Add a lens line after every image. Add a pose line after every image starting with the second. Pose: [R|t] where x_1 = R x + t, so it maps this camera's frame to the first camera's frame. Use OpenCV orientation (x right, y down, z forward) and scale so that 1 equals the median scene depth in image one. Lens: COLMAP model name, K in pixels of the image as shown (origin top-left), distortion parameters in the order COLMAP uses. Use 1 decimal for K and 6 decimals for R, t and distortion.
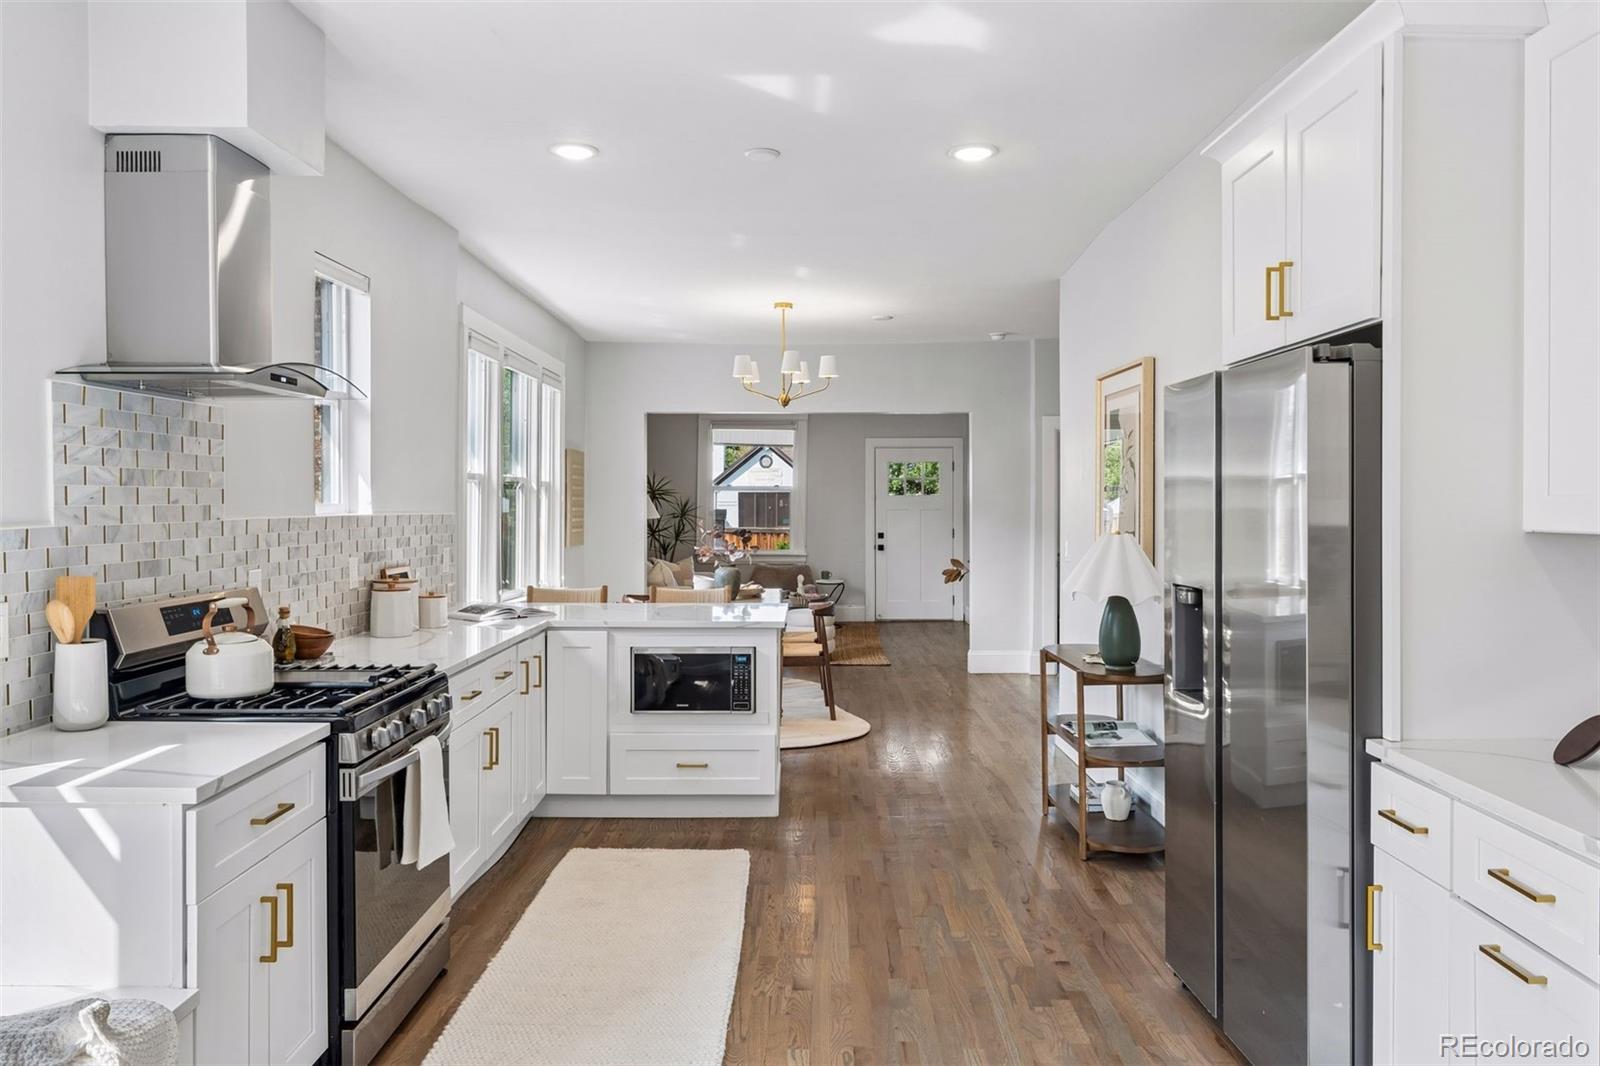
lens RADIAL K [[1144.5, 0, 805.1], [0, 1144.5, 512.3], [0, 0, 1]] dist [0.005219, -0.000247]
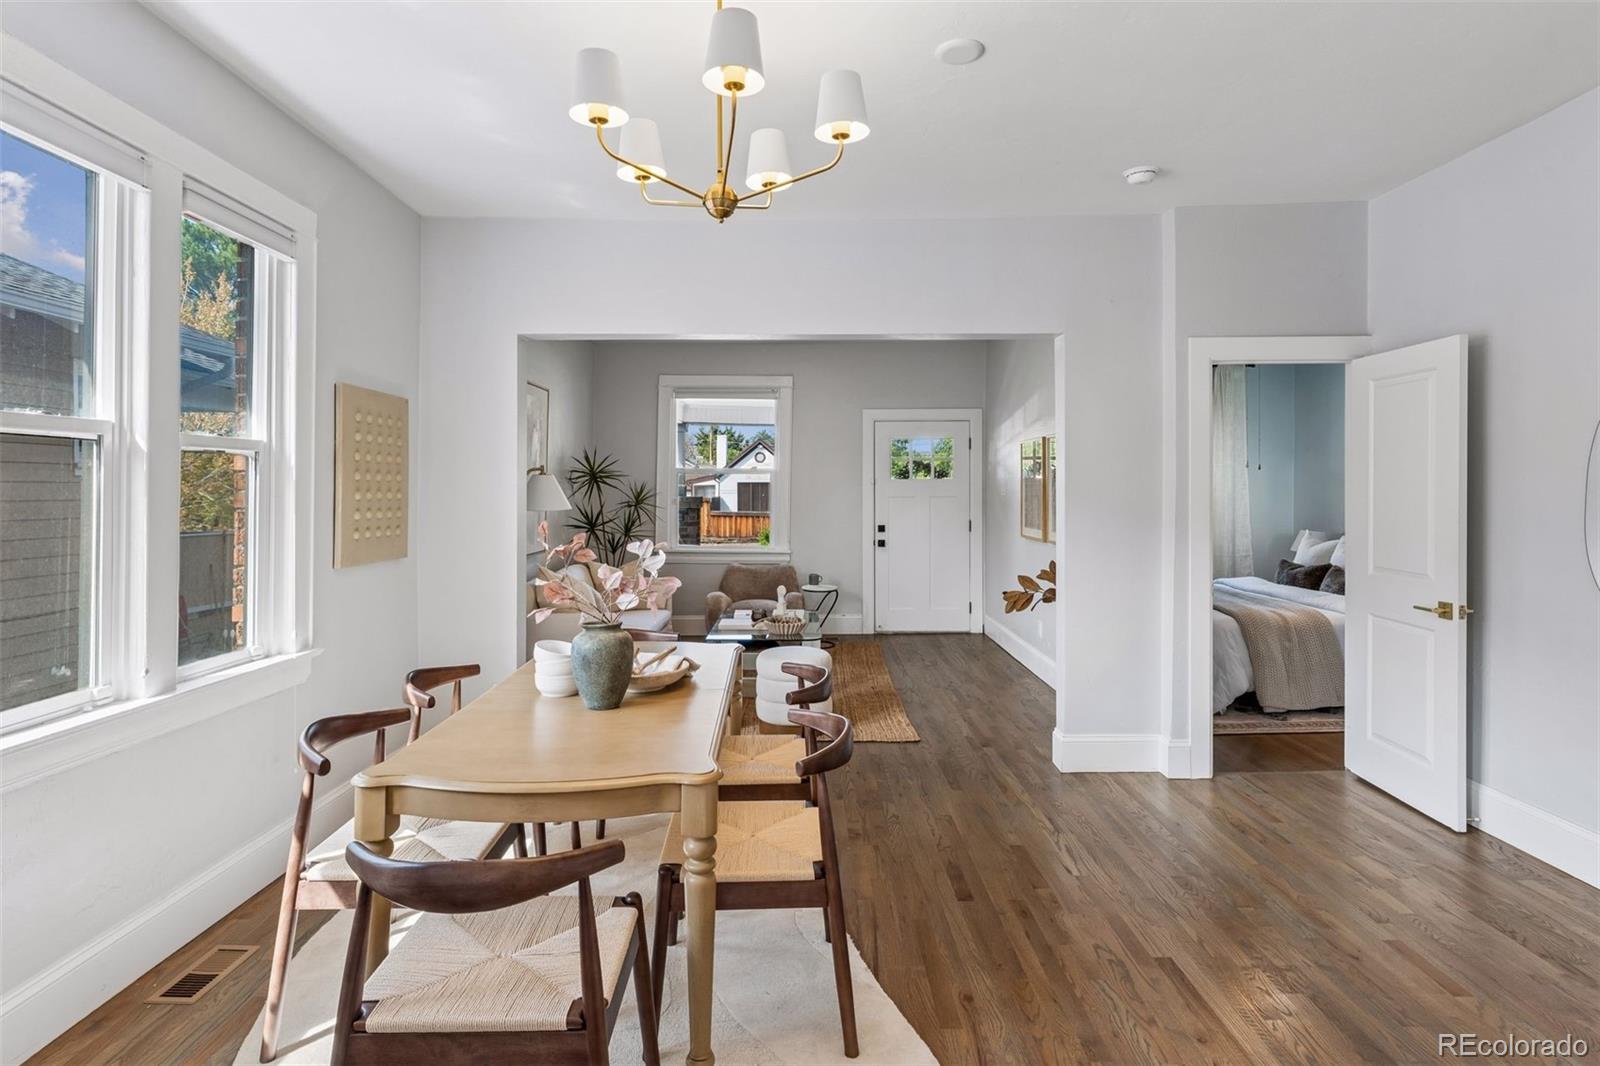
lens RADIAL K [[841.4, 0, 790.0], [0, 841.4, 489.3], [0, 0, 1]] dist [0.001219, 0.000460]
pose [[0.999995, 0.000601, -0.003230, 0.010395], [-0.000637, 0.999938, -0.011124, -0.003990], [0.003223, 0.011126, 0.999933, 1.417755]]
